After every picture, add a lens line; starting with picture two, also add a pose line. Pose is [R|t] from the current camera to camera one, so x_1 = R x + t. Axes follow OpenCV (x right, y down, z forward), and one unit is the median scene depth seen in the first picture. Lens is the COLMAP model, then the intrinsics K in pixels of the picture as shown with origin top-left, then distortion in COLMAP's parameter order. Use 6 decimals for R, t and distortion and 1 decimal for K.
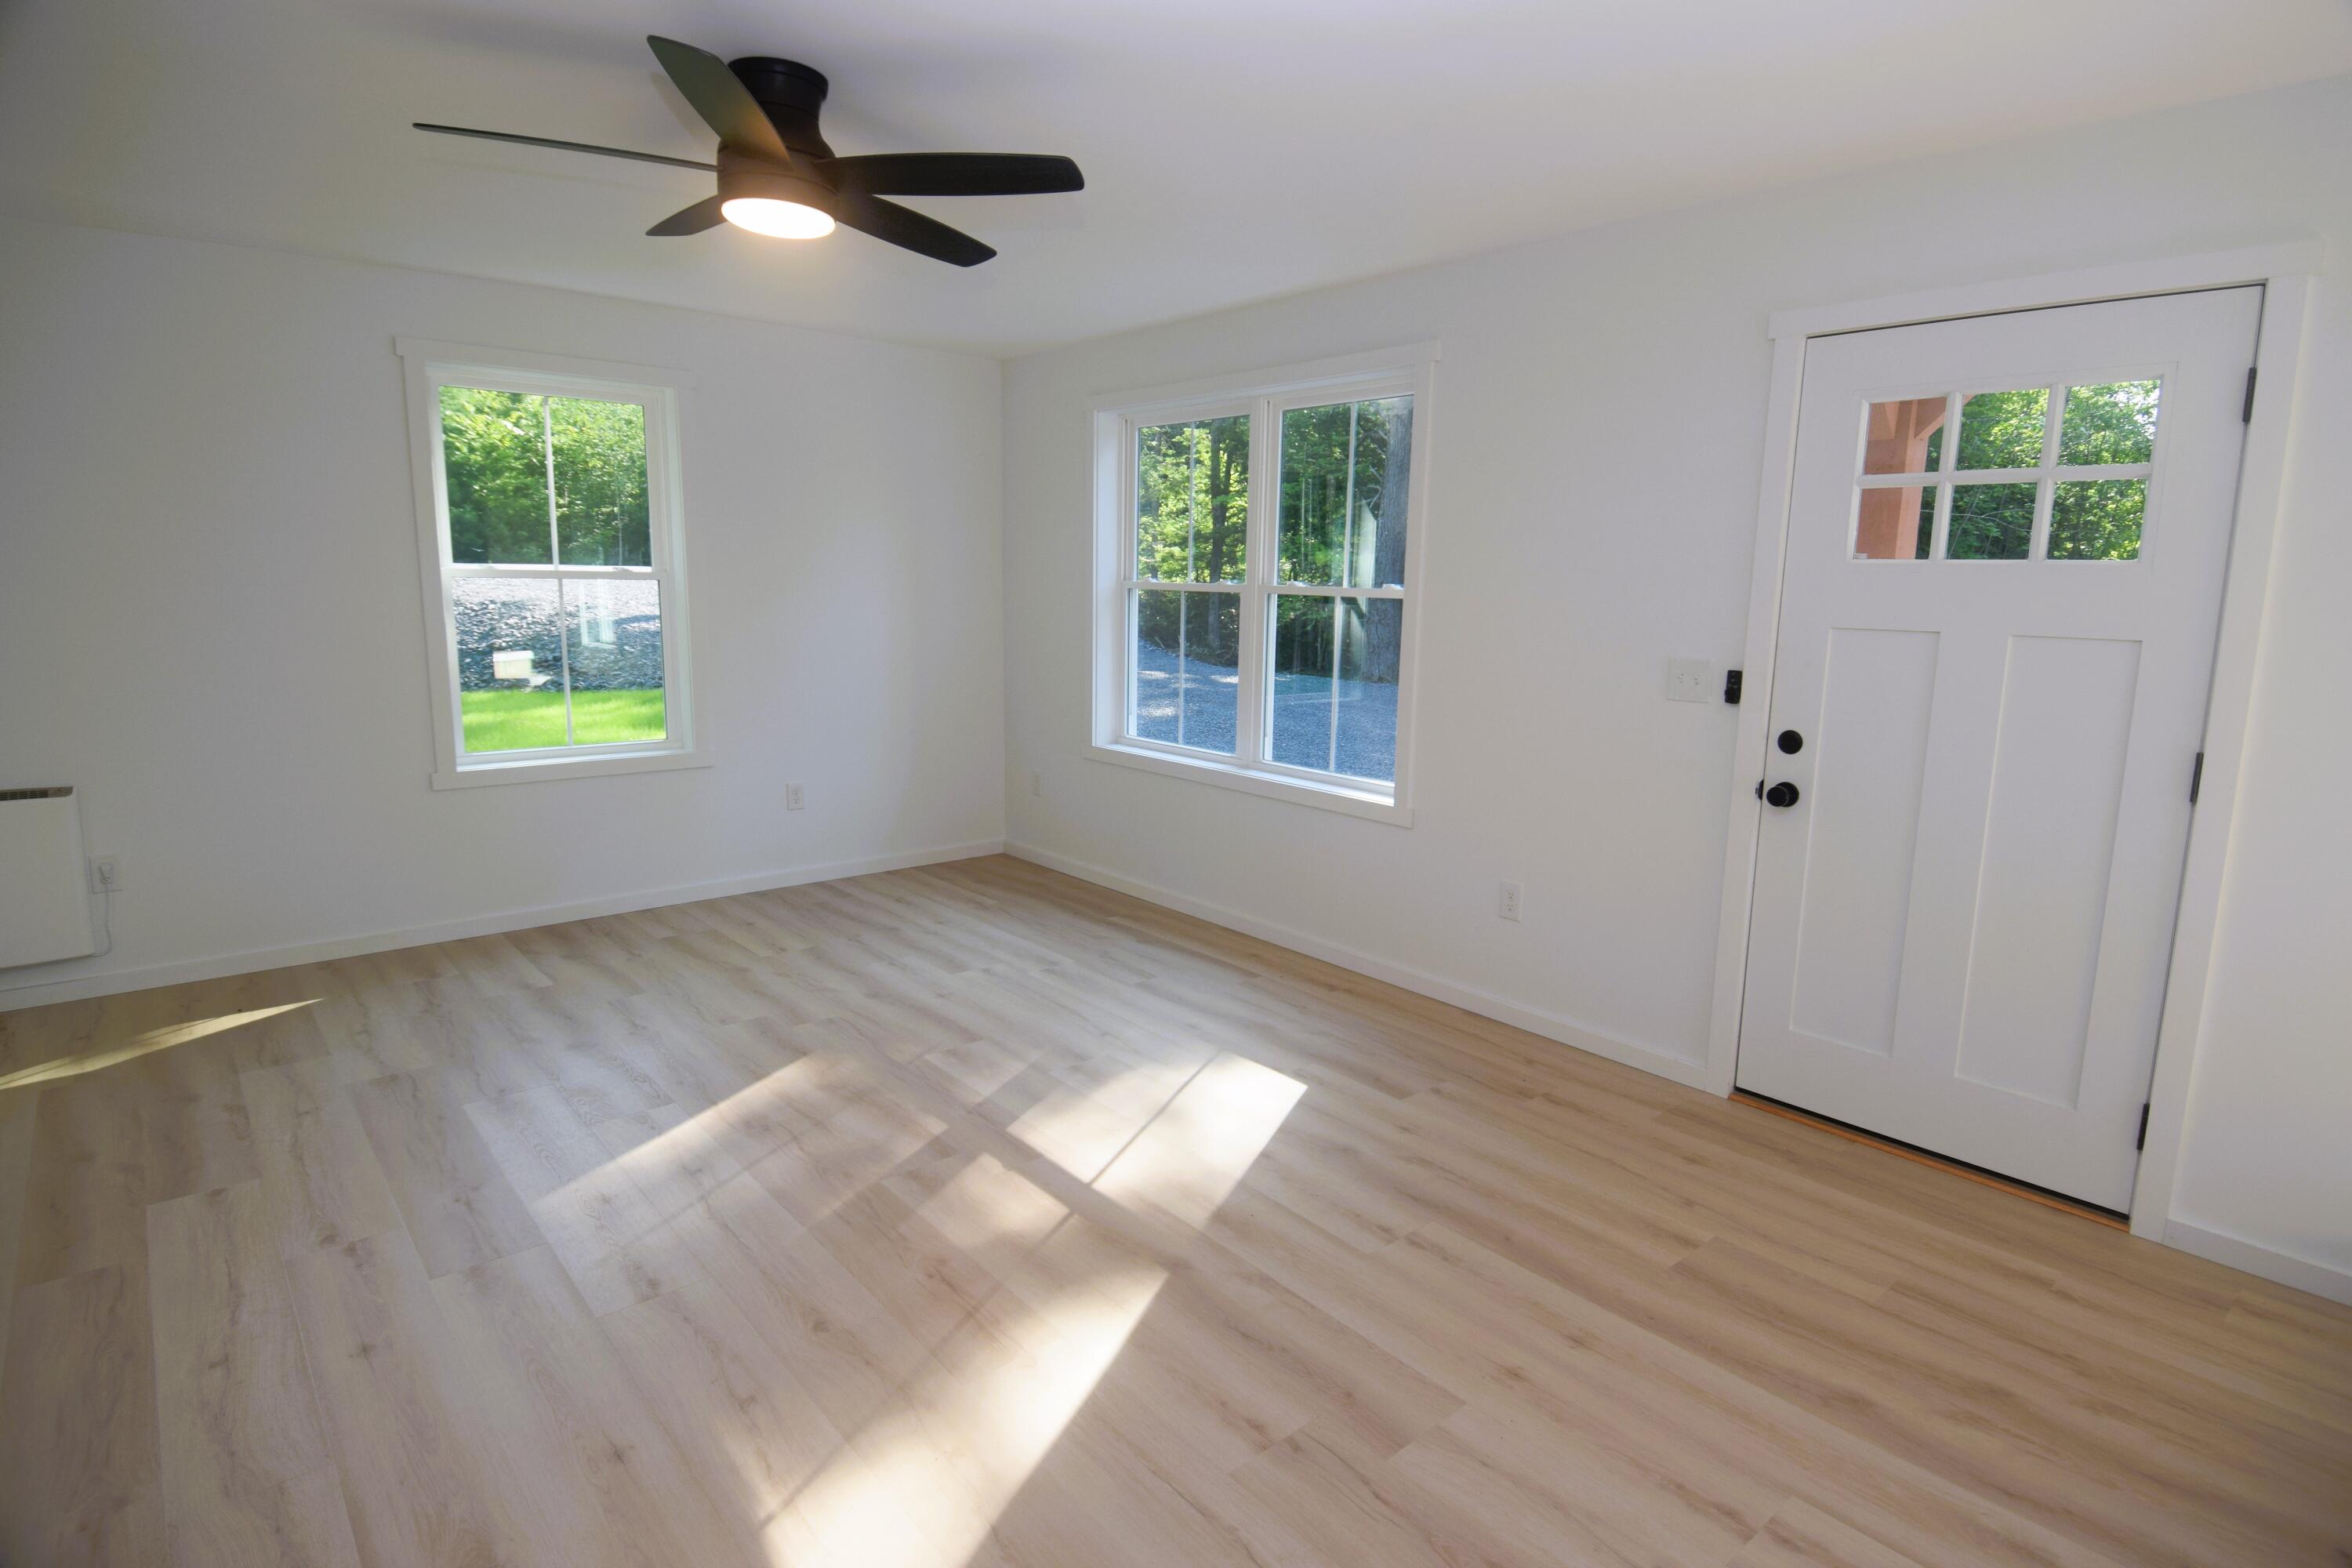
lens RADIAL K [[1242.8, 0, 1188.9], [0, 1242.8, 787.9], [0, 0, 1]] dist [0.028412, -0.036014]
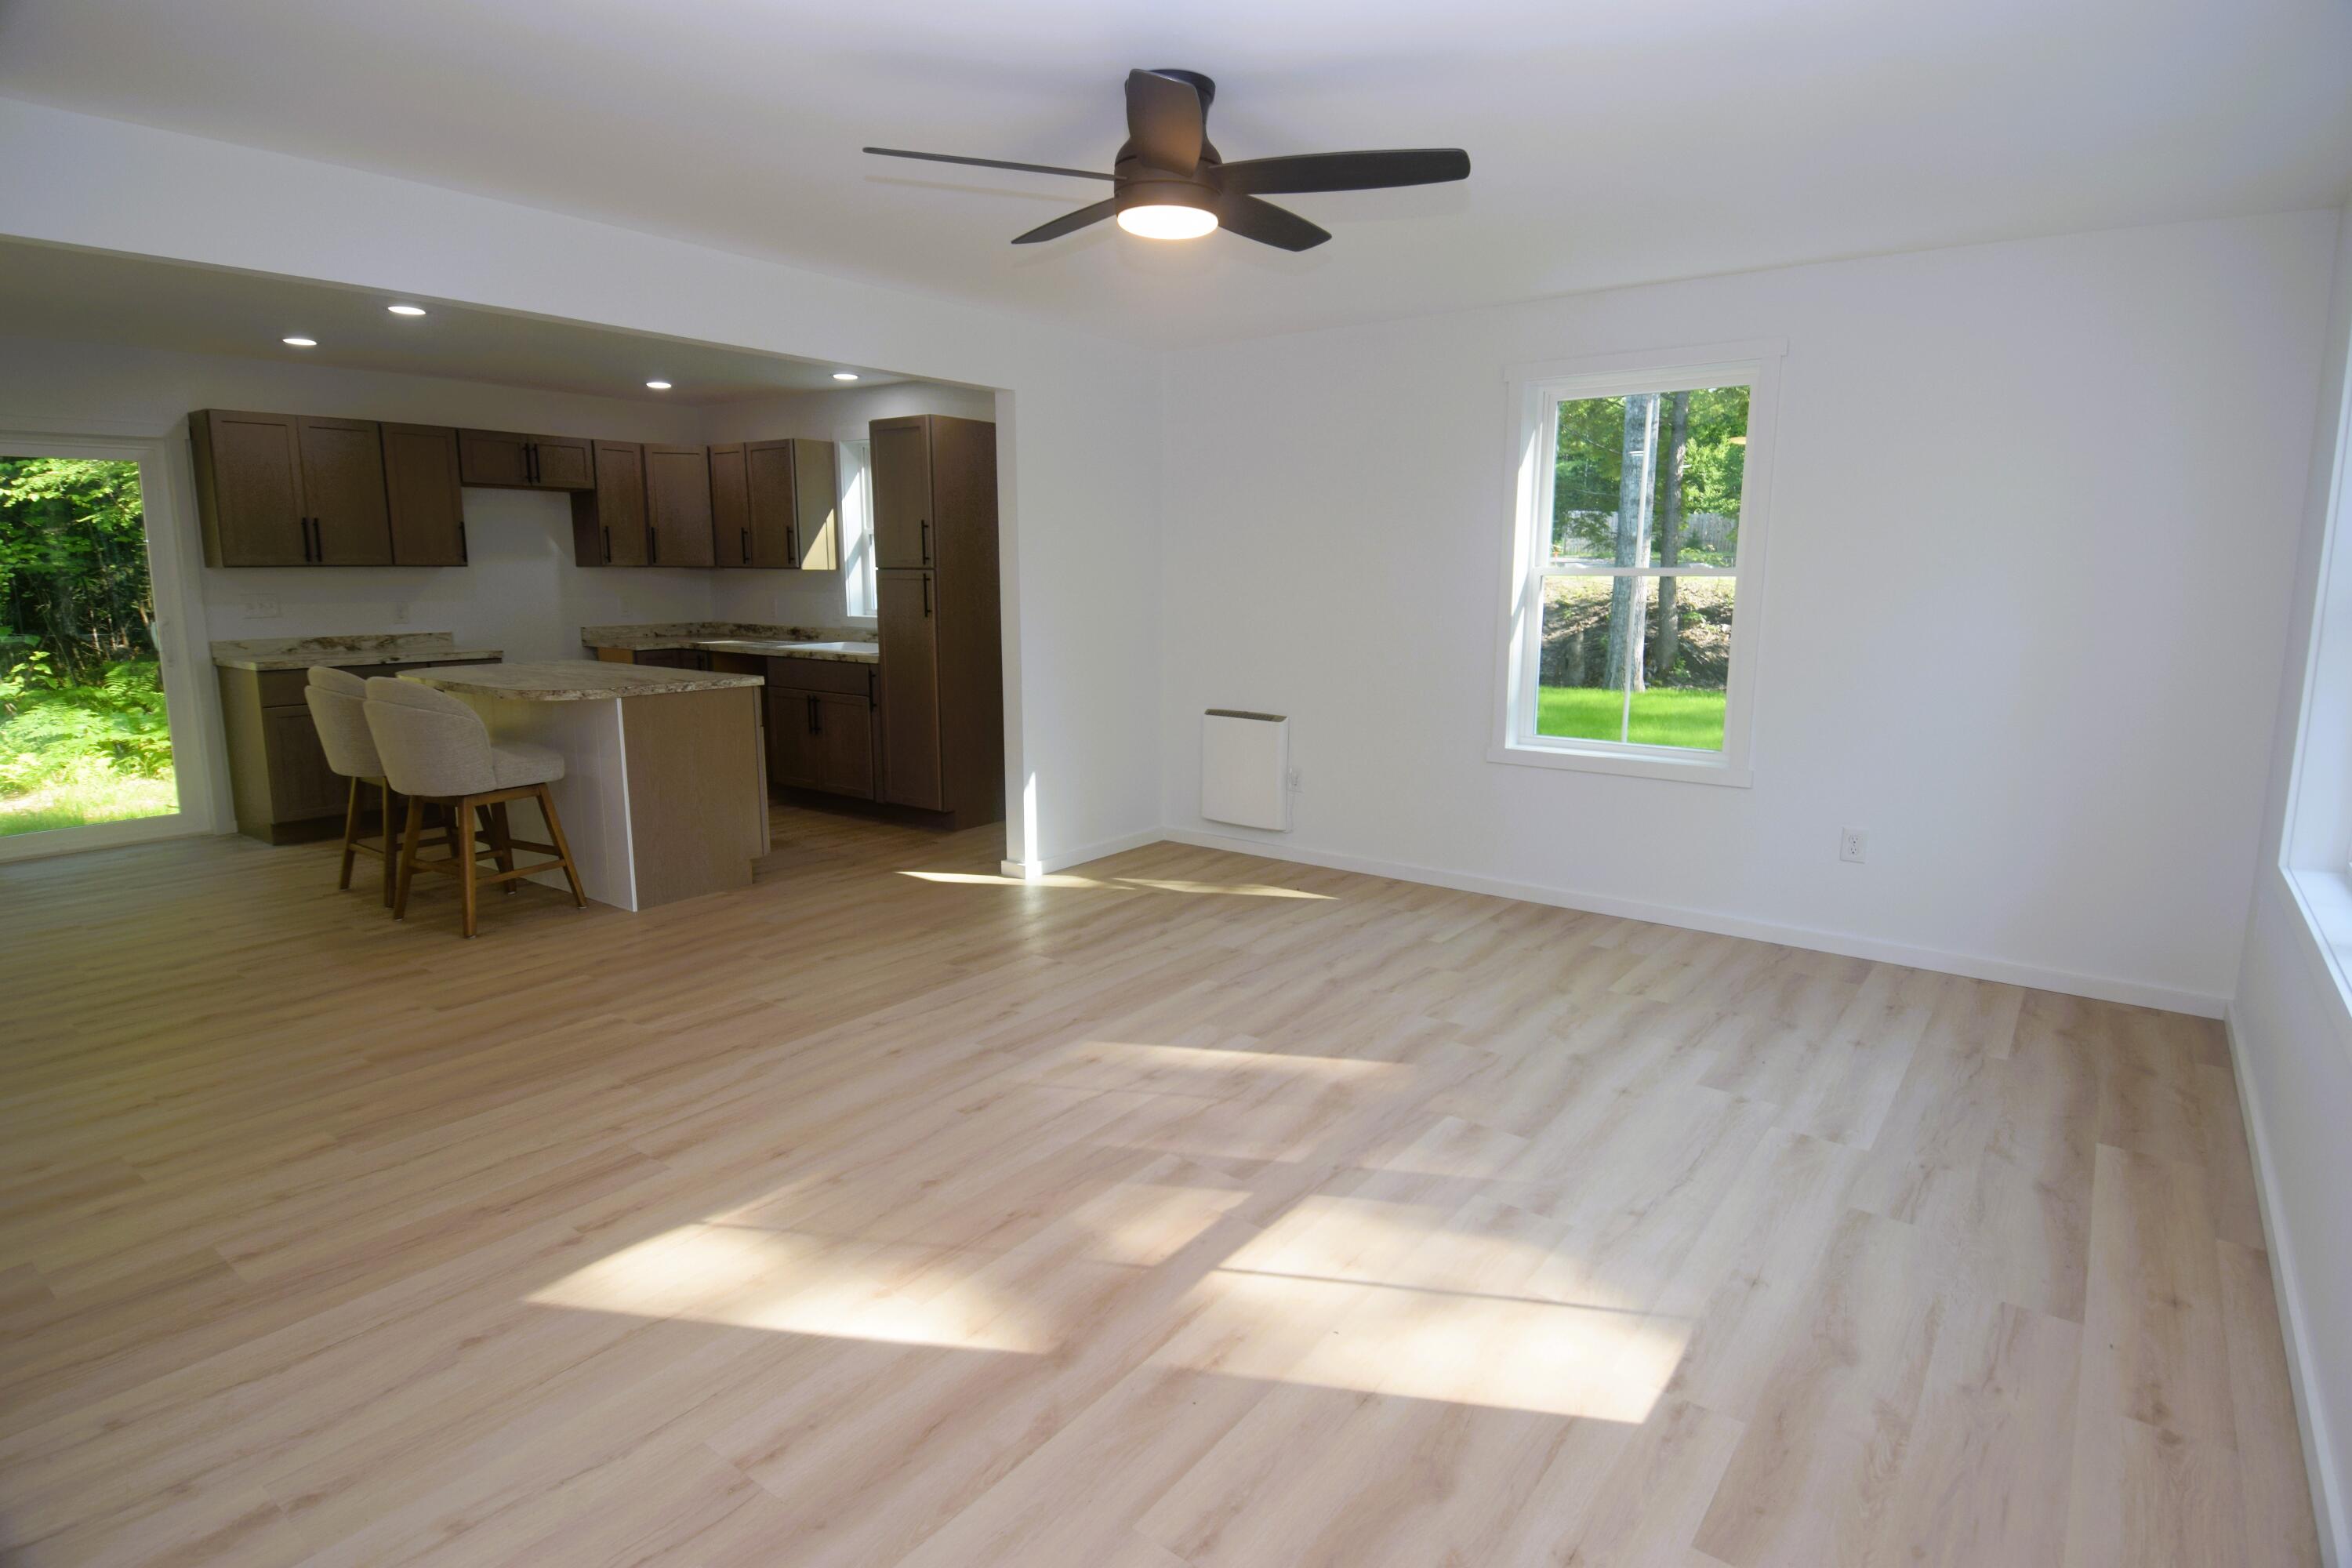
lens RADIAL K [[1242.8, 0, 1208.8], [0, 1242.8, 782.3], [0, 0, 1]] dist [0.028412, -0.036014]
pose [[0.197365, 0.148565, -0.969007, 0.541013], [-0.170651, 0.978565, 0.115273, -0.079668], [0.965363, 0.142611, 0.218488, 0.595451]]
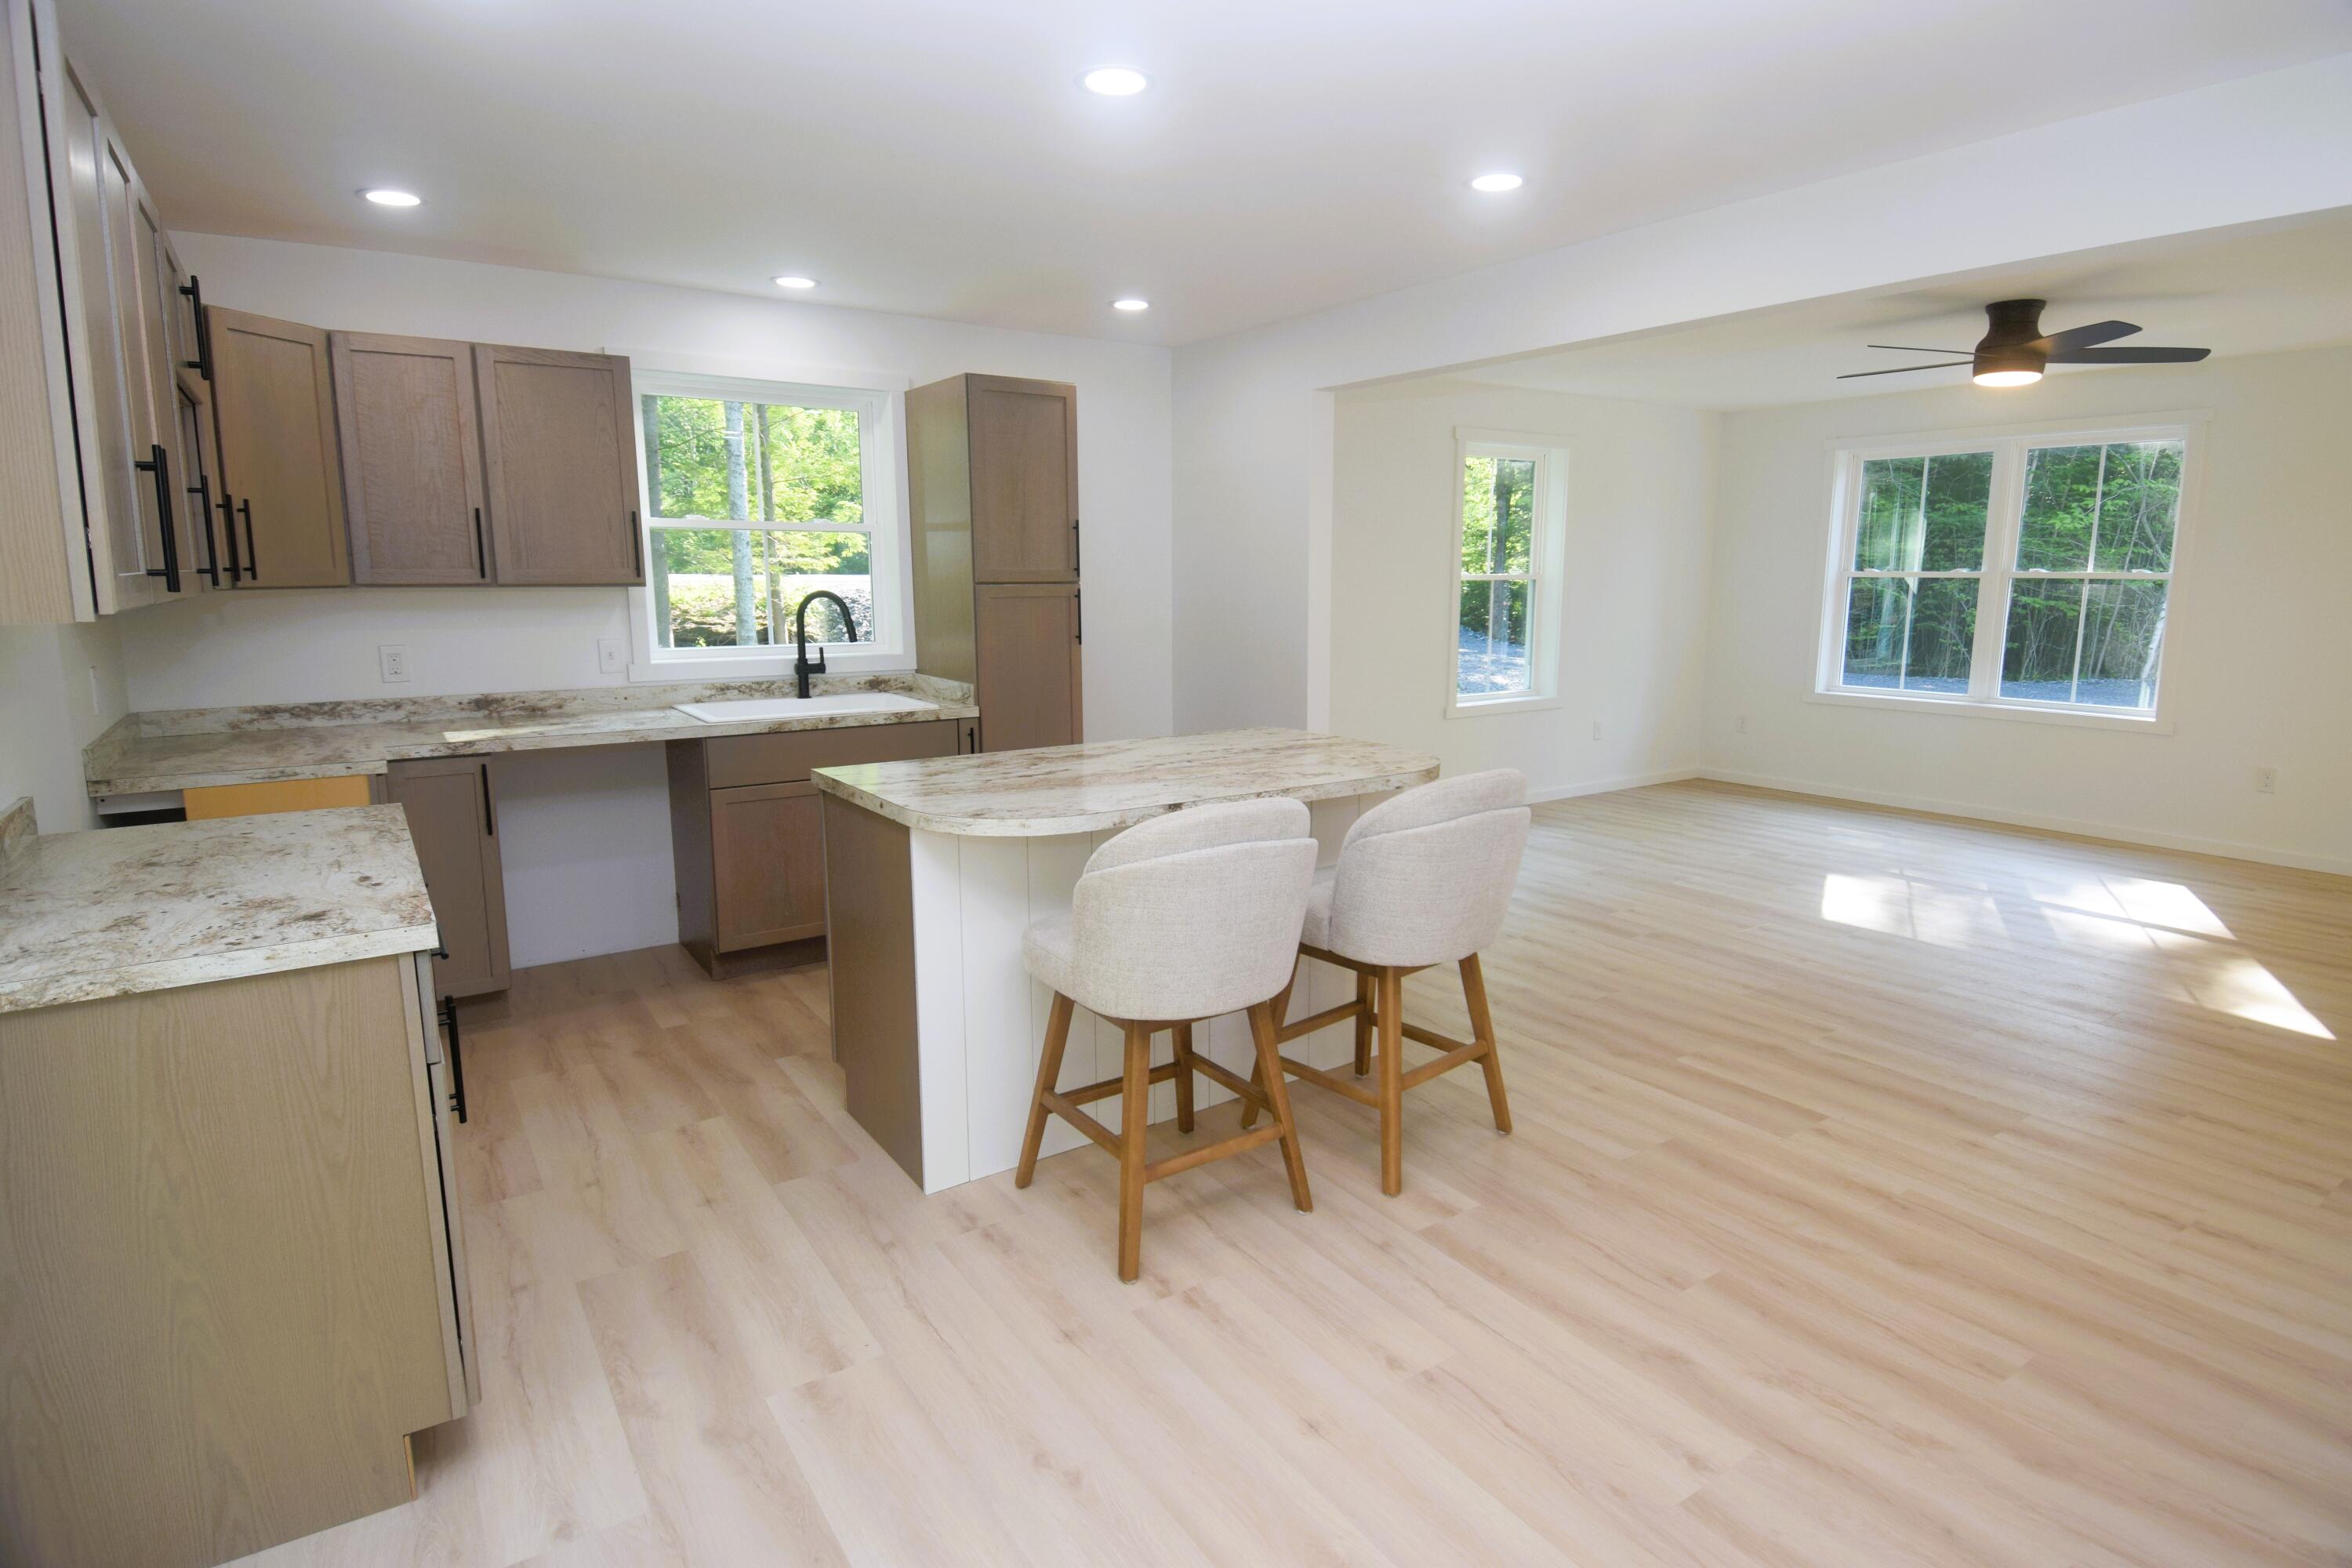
lens RADIAL K [[1242.8, 0, 1167.8], [0, 1242.8, 775.2], [0, 0, 1]] dist [0.028412, -0.036014]
pose [[0.991356, 0.000236, -0.131200, -0.881635], [-0.001581, 0.999947, -0.010142, 0.104962], [0.131190, 0.010262, 0.991304, -0.668305]]
